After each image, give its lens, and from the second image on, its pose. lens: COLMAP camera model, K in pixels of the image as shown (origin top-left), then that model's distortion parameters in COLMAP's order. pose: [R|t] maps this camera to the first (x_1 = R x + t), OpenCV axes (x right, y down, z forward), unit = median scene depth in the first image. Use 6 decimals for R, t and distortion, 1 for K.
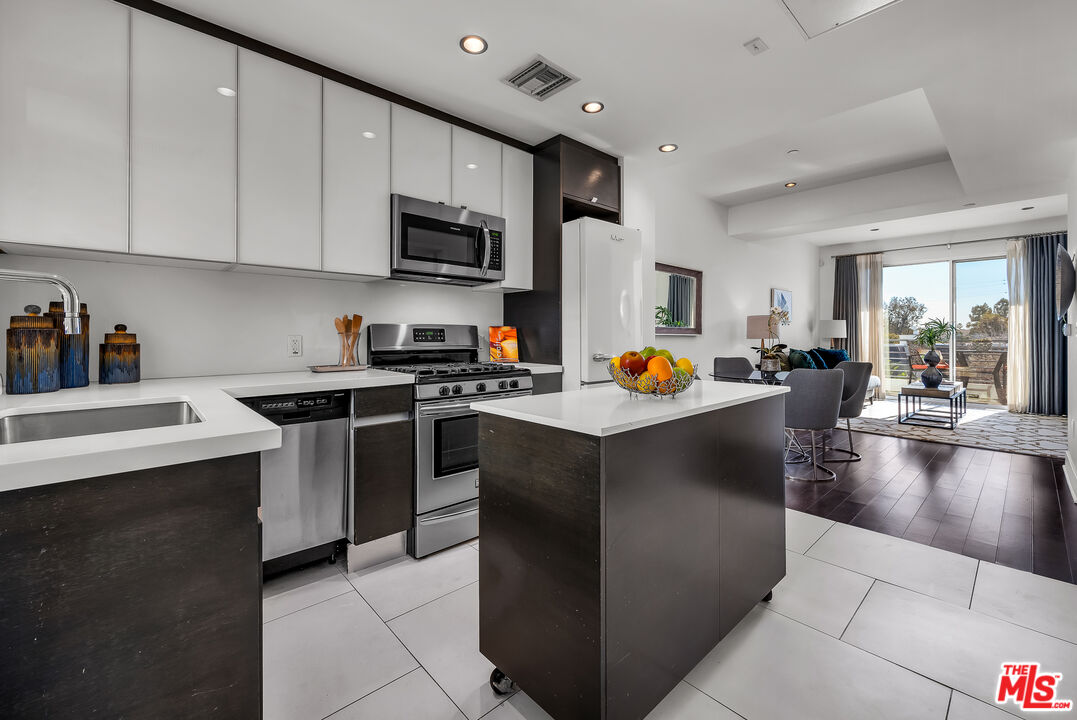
lens RADIAL K [[450.8, 0, 534.0], [0, 450.8, 332.4], [0, 0, 1]] dist [0.007373, -0.000640]
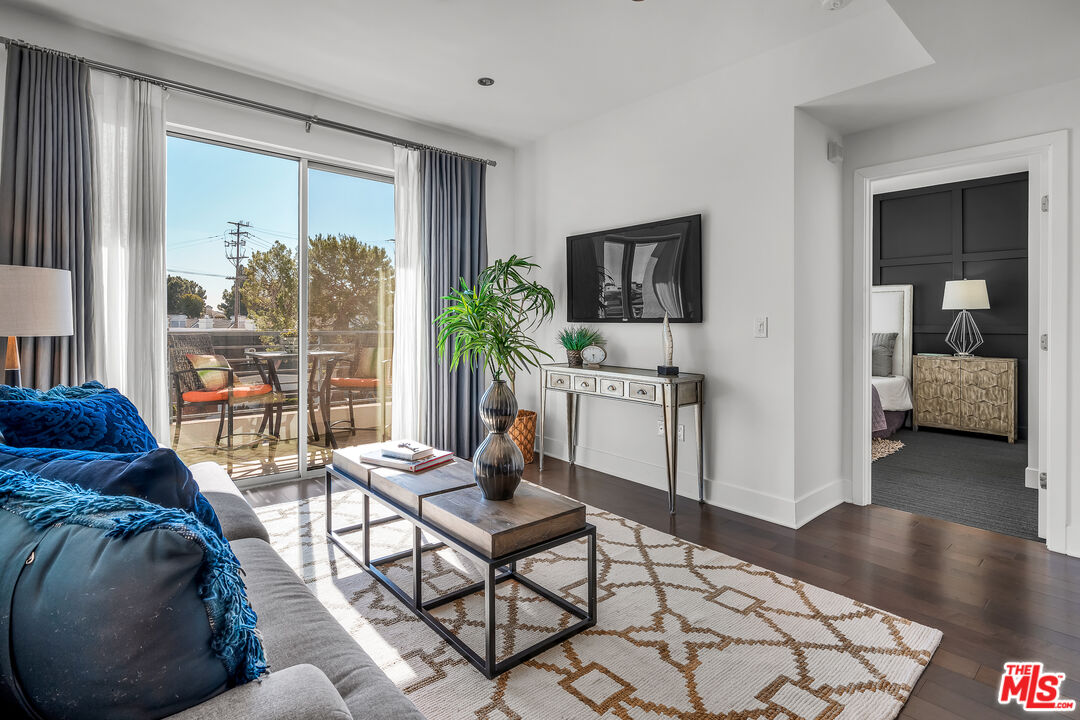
lens RADIAL K [[535.5, 0, 532.9], [0, 535.5, 324.3], [0, 0, 1]] dist [0.007869, -0.001847]
pose [[0.030750, -0.002850, 0.999523, 0.397421], [-0.015616, 0.999873, 0.003331, 0.000240], [-0.999405, -0.015711, 0.030701, 0.763677]]
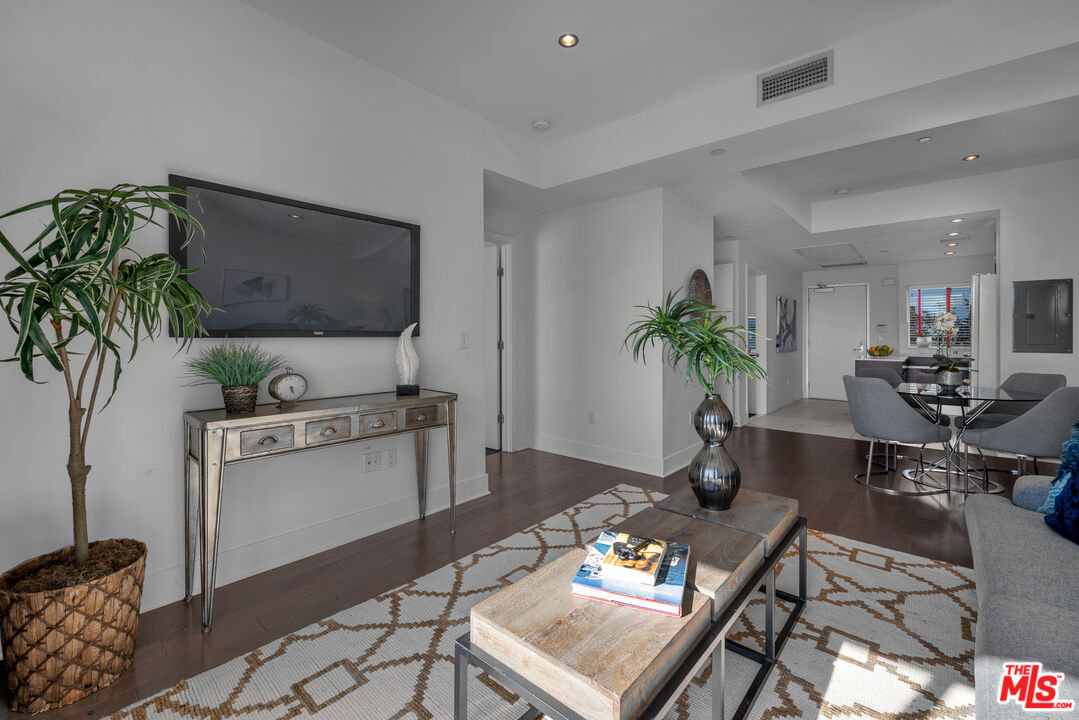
lens RADIAL K [[463.2, 0, 535.1], [0, 463.2, 336.5], [0, 0, 1]] dist [-0.010998, 0.000178]
pose [[-0.993377, -0.001470, -0.114887, 0.827471], [-0.000530, 0.999966, -0.008211, 0.001257], [0.114896, -0.008096, -0.993345, 1.043448]]
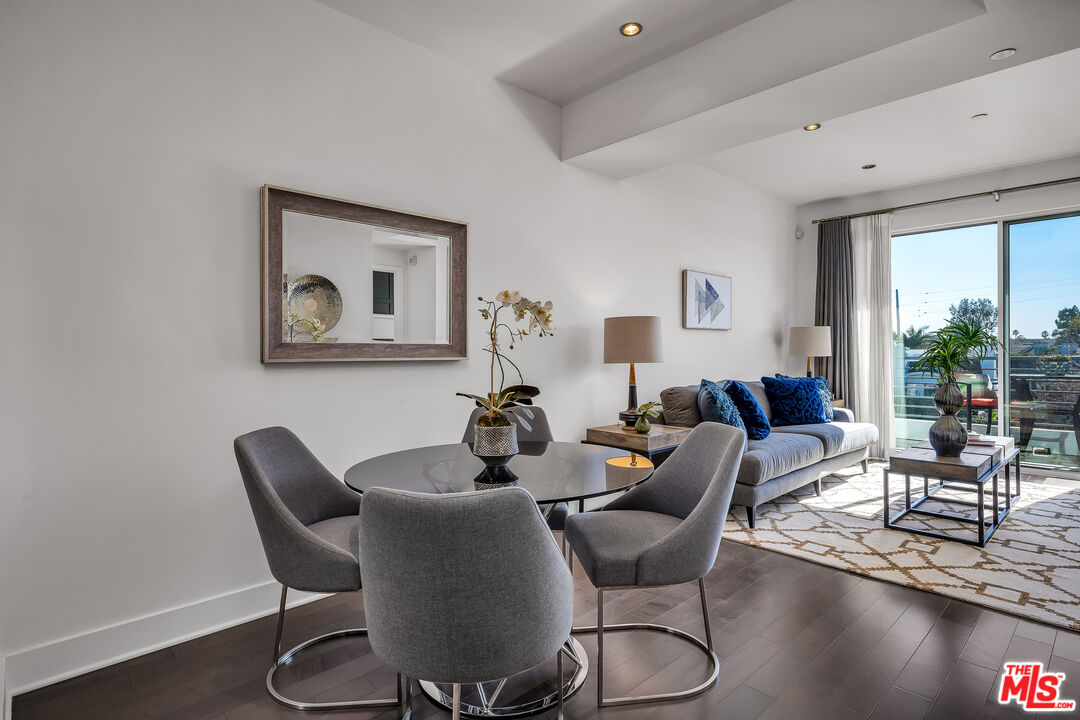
lens RADIAL K [[551.0, 0, 541.4], [0, 551.0, 353.0], [0, 0, 1]] dist [0.002400, 0.000248]
pose [[0.999859, -0.009992, 0.013482, 0.326333], [0.009842, 0.999889, 0.011148, -0.003763], [-0.013592, -0.011014, 0.999847, 0.305943]]
